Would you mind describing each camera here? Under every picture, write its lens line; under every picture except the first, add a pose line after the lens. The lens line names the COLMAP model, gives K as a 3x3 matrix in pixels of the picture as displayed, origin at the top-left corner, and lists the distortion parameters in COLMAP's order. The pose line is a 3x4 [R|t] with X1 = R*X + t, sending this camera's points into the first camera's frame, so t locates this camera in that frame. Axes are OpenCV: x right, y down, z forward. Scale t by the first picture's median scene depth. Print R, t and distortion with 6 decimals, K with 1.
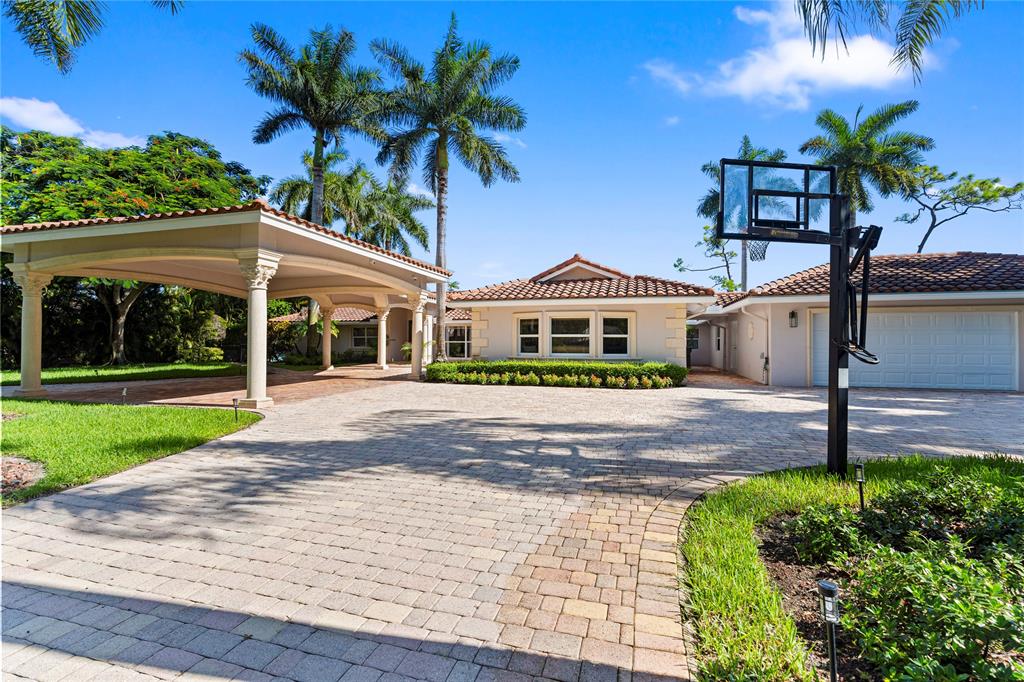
lens RADIAL K [[462.4, 0, 512.4], [0, 462.4, 337.7], [0, 0, 1]] dist [0.000359, 0.000148]
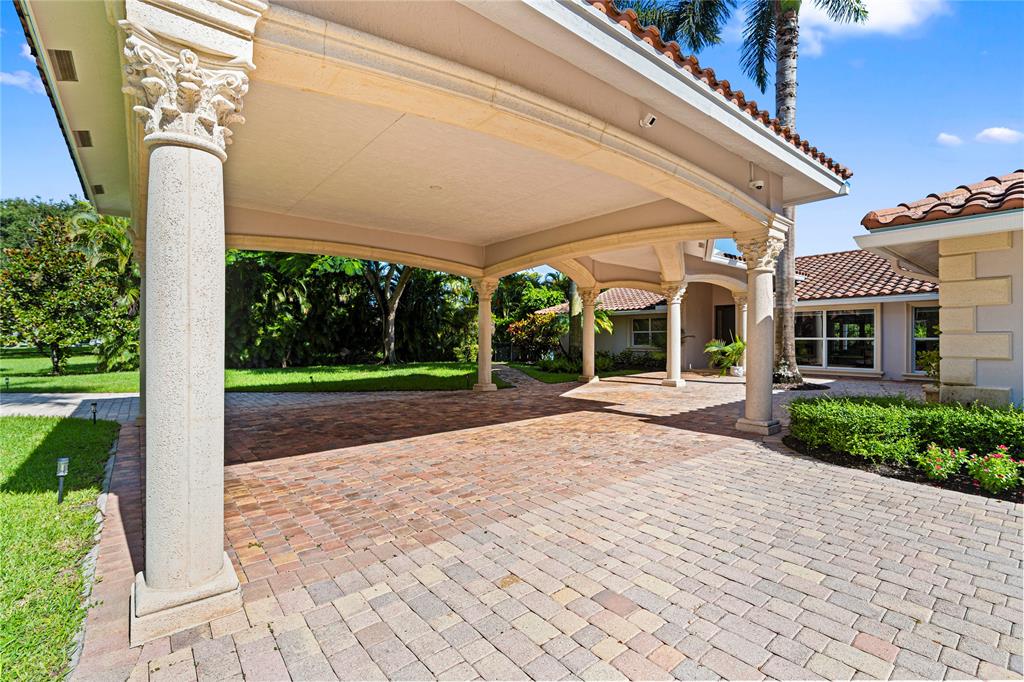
lens RADIAL K [[462.4, 0, 512.4], [0, 462.4, 337.7], [0, 0, 1]] dist [0.000359, 0.000148]
pose [[0.820456, -0.001745, -0.571708, -0.126195], [0.008595, 0.999920, 0.009283, -0.001398], [0.571646, -0.012530, 0.820405, 0.442339]]
